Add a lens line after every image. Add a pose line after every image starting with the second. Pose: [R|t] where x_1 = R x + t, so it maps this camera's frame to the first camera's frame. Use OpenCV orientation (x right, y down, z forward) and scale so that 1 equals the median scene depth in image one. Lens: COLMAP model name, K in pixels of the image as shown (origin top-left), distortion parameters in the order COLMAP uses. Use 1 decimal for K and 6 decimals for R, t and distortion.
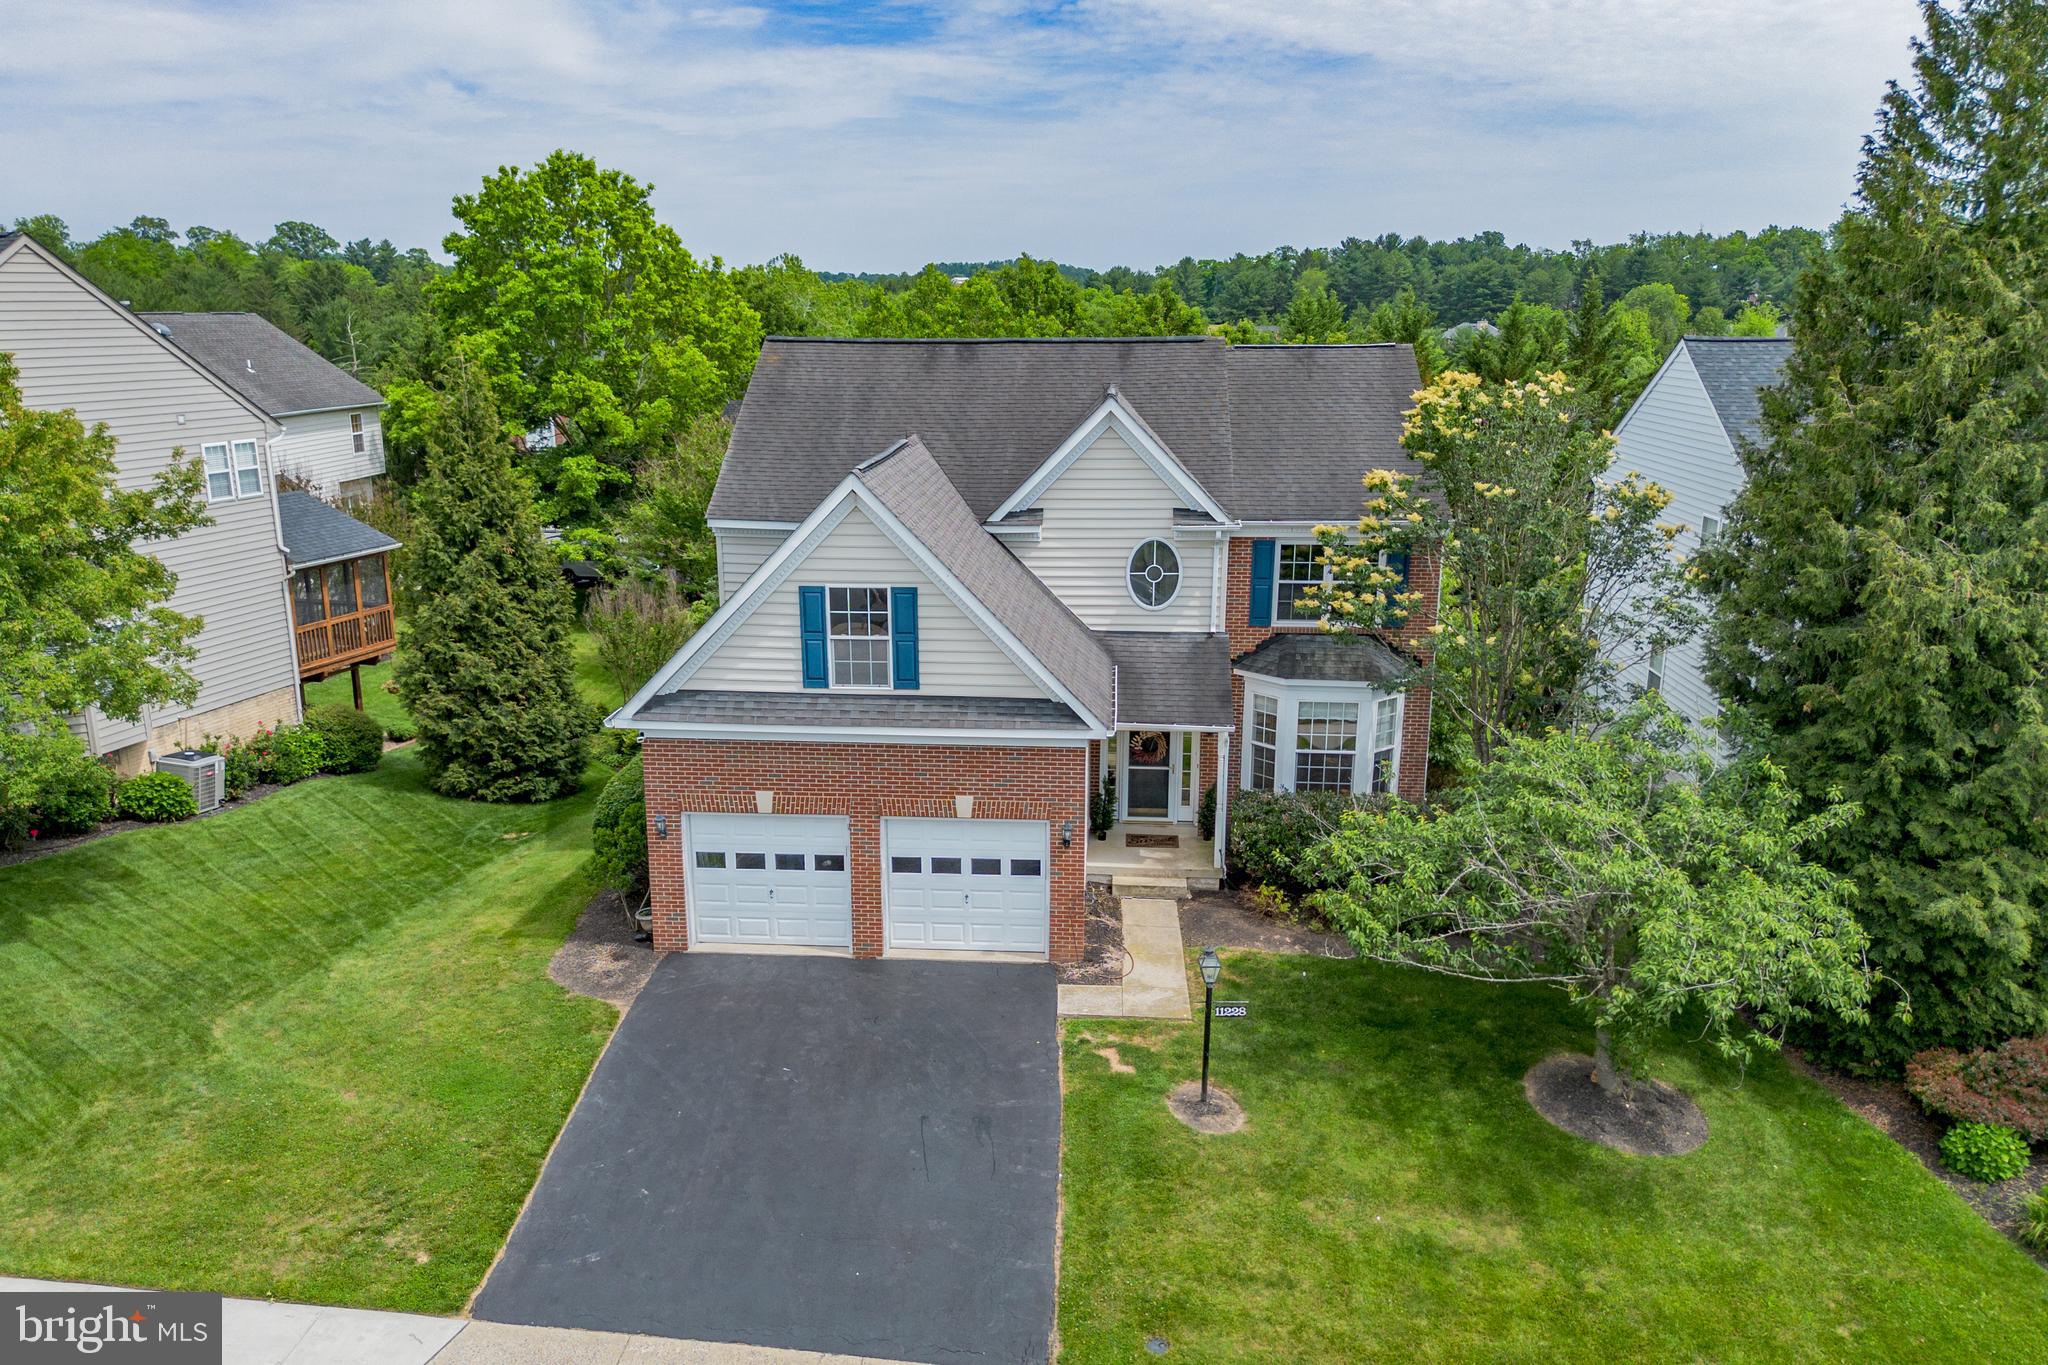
lens RADIAL K [[1508.7, 0, 984.8], [0, 1508.7, 712.1], [0, 0, 1]] dist [0.062964, -0.061757]
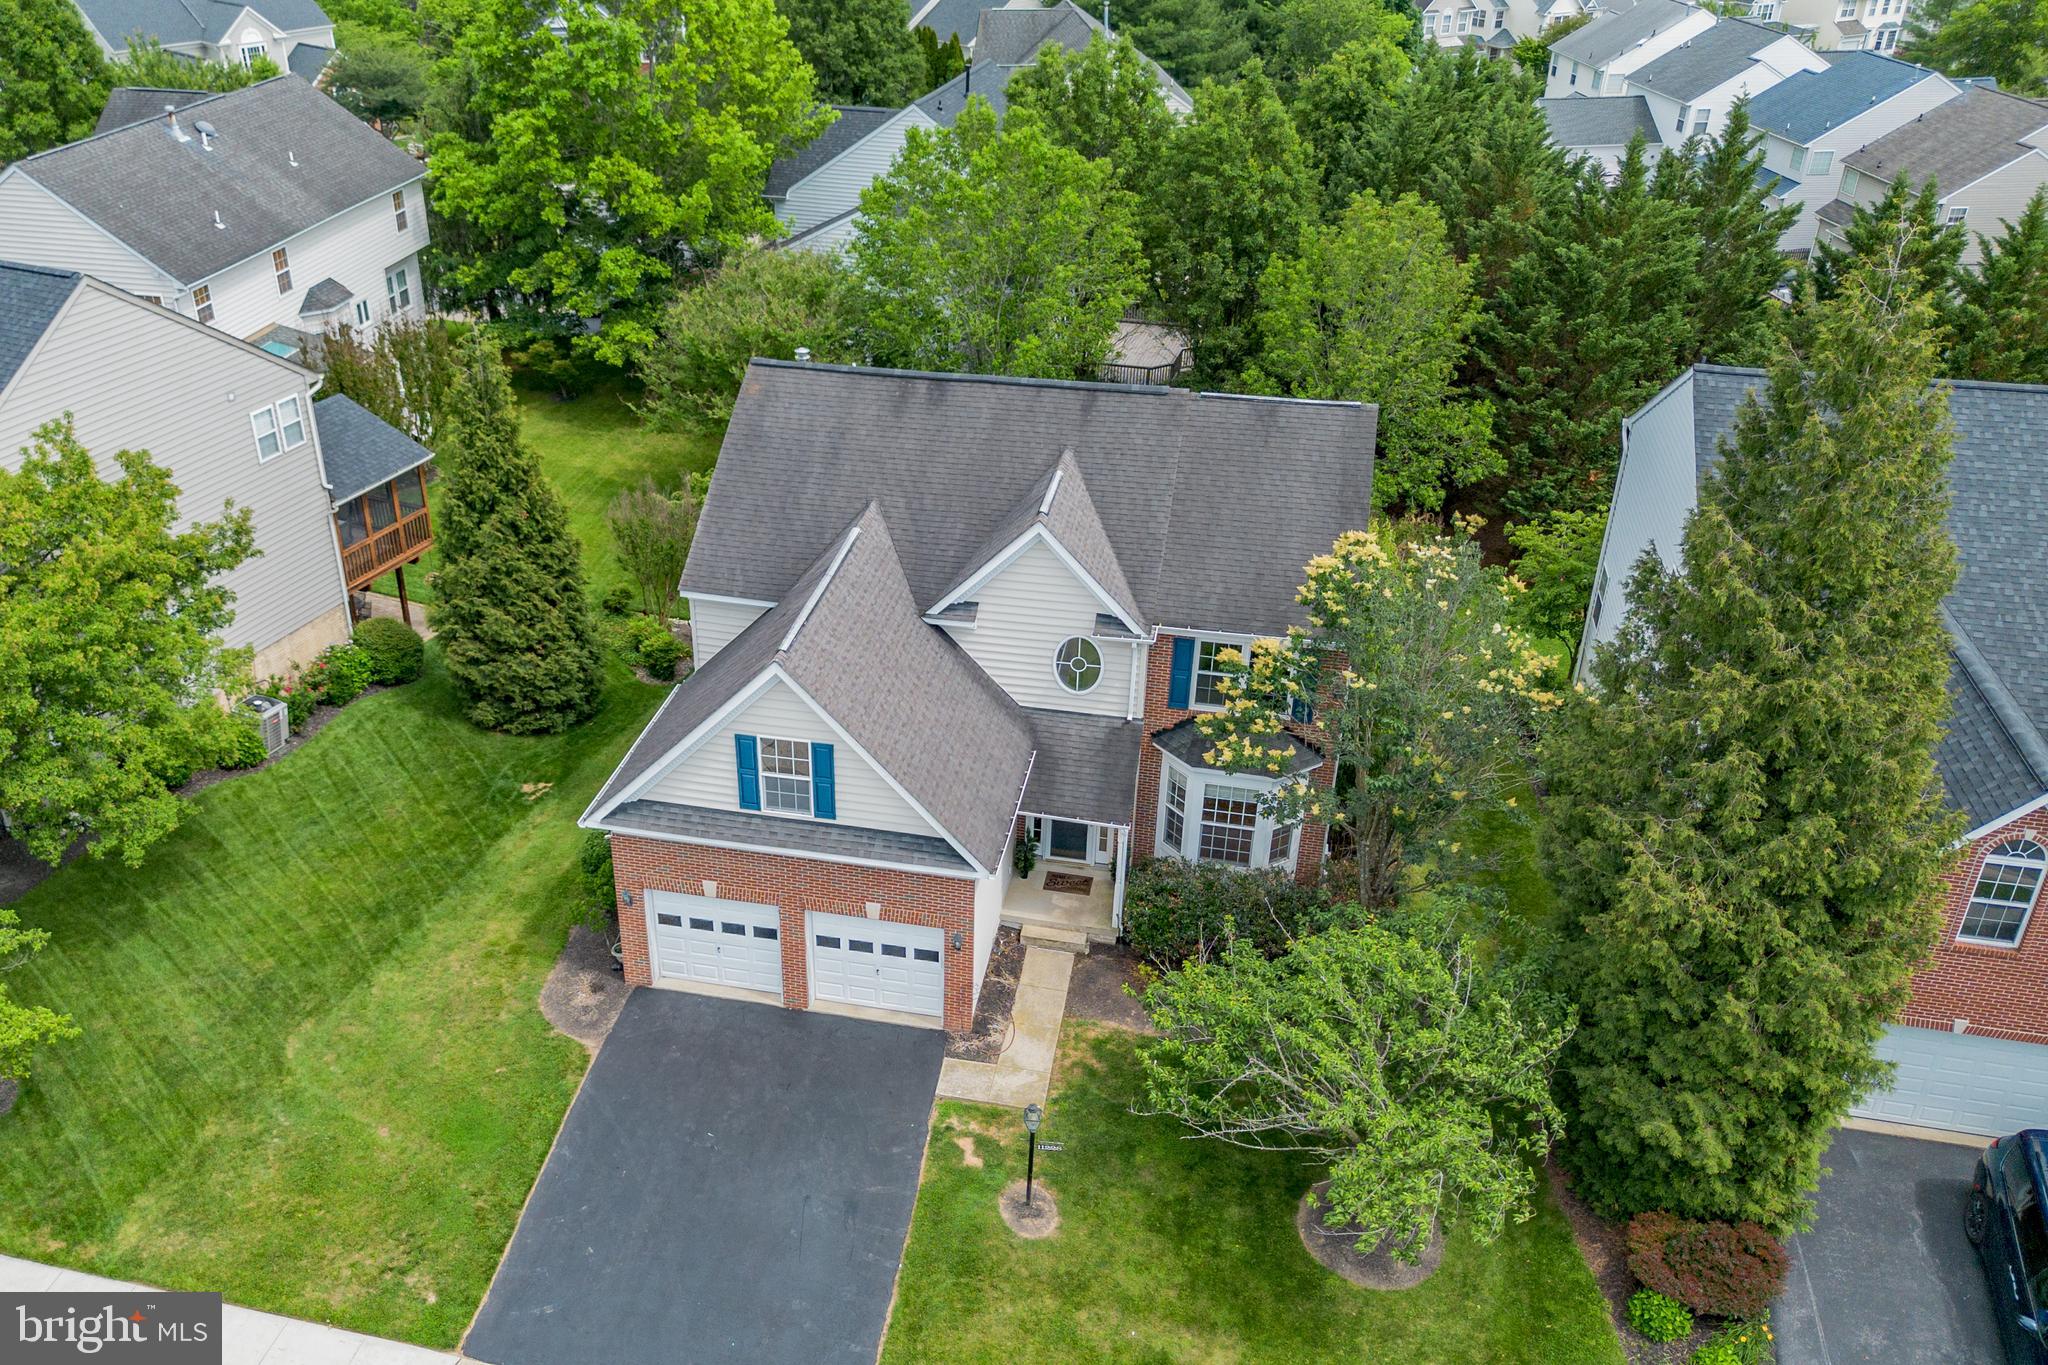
lens RADIAL K [[1701.1, 0, 896.7], [0, 1701.1, 709.9], [0, 0, 1]] dist [0.062273, -0.065404]
pose [[0.989849, 0.069236, -0.124116, 0.153628], [-0.034352, 0.963972, 0.263774, -0.425919], [0.137907, -0.256833, 0.956566, -0.225459]]
